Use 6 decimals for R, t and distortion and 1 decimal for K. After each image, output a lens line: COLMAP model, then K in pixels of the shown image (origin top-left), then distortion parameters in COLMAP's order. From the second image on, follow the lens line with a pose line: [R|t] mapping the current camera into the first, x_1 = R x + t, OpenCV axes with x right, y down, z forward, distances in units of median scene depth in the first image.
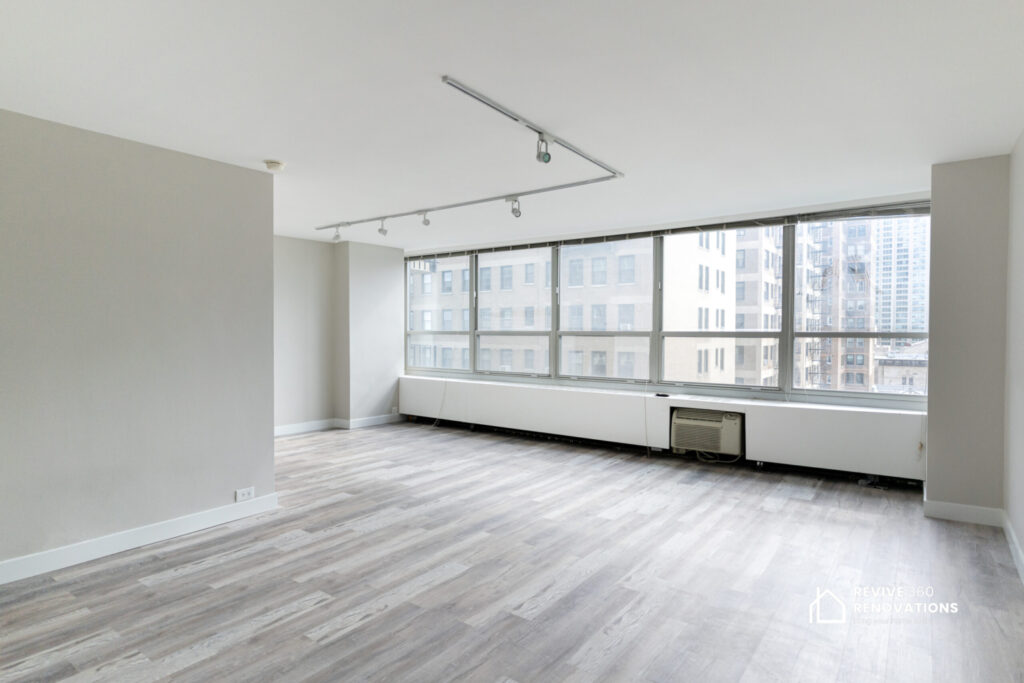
lens RADIAL K [[559.7, 0, 509.1], [0, 559.7, 344.1], [0, 0, 1]] dist [-0.000876, 0.000667]
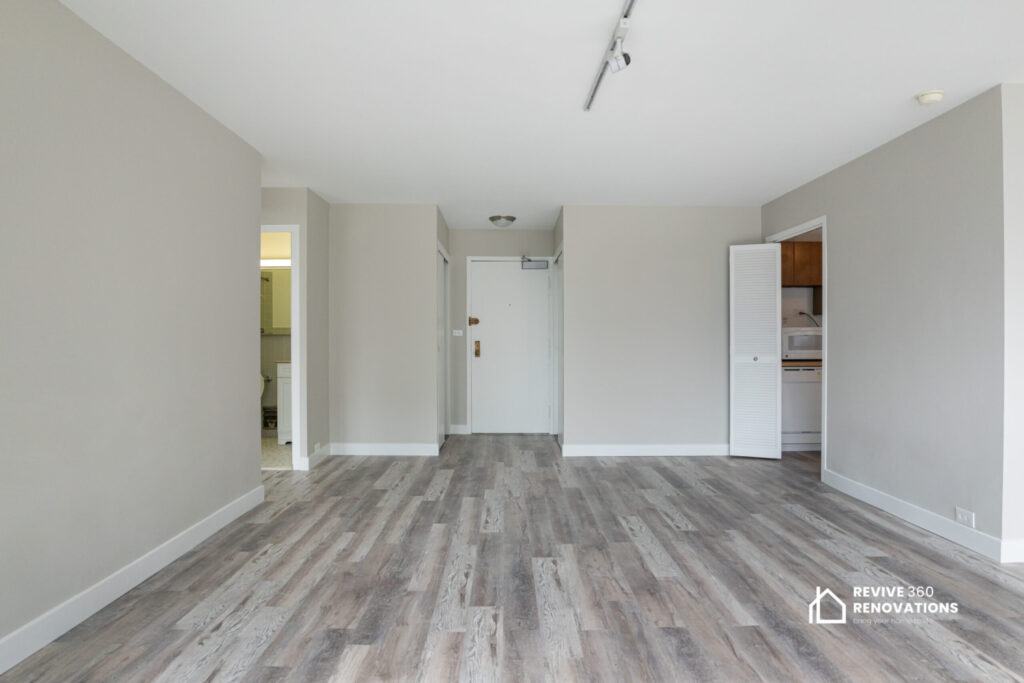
lens RADIAL K [[567.4, 0, 512.0], [0, 567.4, 341.5], [0, 0, 1]] dist [-0.040731, 0.003014]
pose [[-0.796499, 0.001697, -0.604637, 0.581367], [-0.014576, 0.999652, 0.022007, 0.016372], [0.604464, 0.026341, -0.796197, 1.418831]]
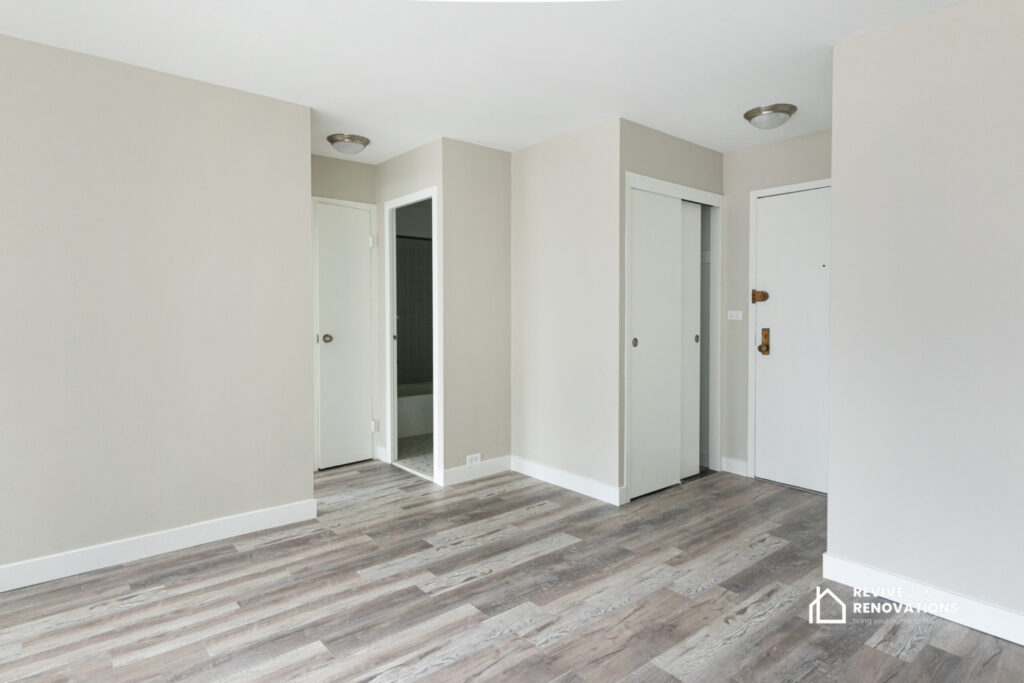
lens RADIAL K [[560.3, 0, 512.6], [0, 560.3, 331.5], [0, 0, 1]] dist [0.009210, 0.000332]
pose [[-0.971404, -0.006597, 0.237340, -0.284236], [0.005996, 0.998614, 0.052298, 0.000804], [-0.237356, 0.052226, -0.970018, 1.053763]]
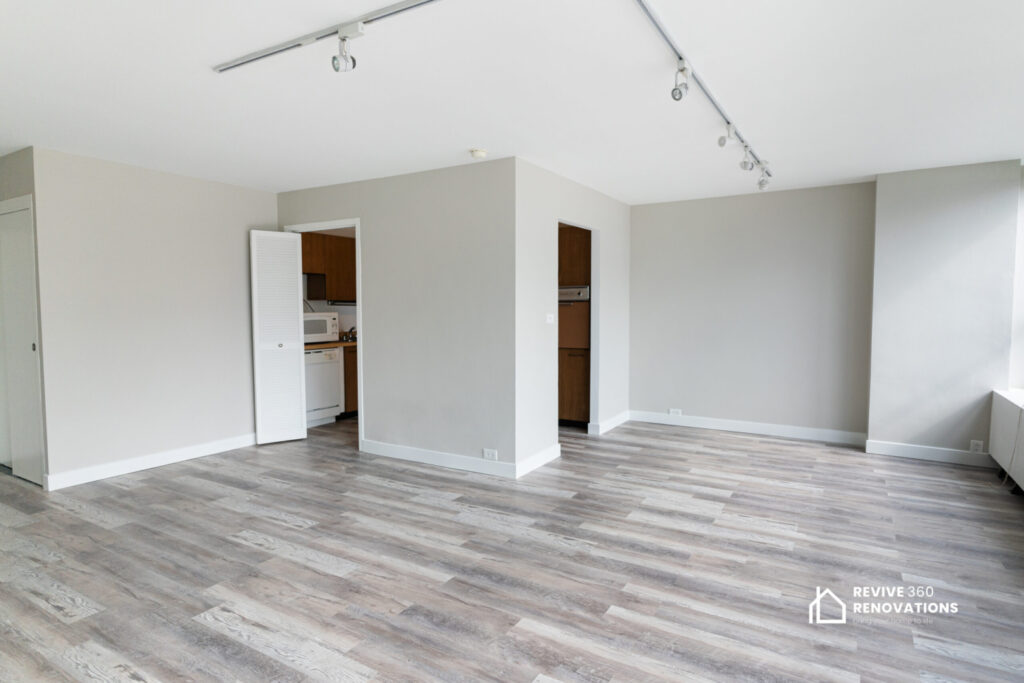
lens RADIAL K [[566.3, 0, 517.7], [0, 566.3, 342.4], [0, 0, 1]] dist [-0.003277, -0.000374]
pose [[0.105255, 0.059779, -0.992647, 0.759994], [-0.023611, 0.998060, 0.057601, -0.028409], [0.994165, 0.017374, 0.106463, 1.077250]]
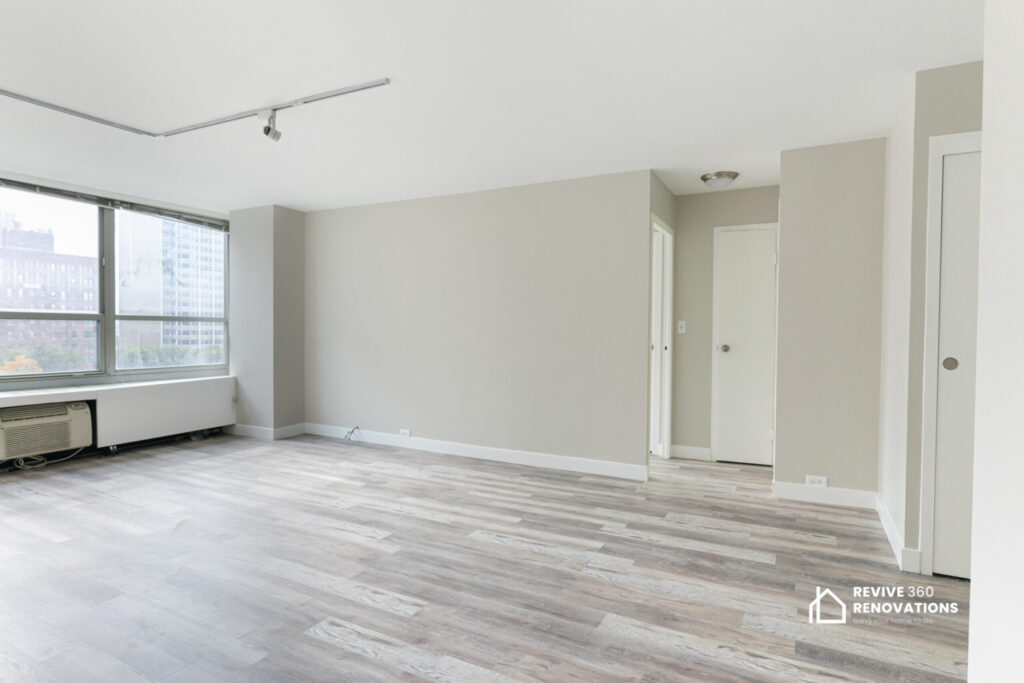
lens RADIAL K [[559.7, 0, 509.1], [0, 559.7, 344.1], [0, 0, 1]] dist [-0.000876, 0.000667]
pose [[-0.147523, -0.025489, 0.988730, -0.947151], [0.014244, 0.999509, 0.027892, 0.020504], [-0.988956, 0.018199, -0.147088, 0.688478]]
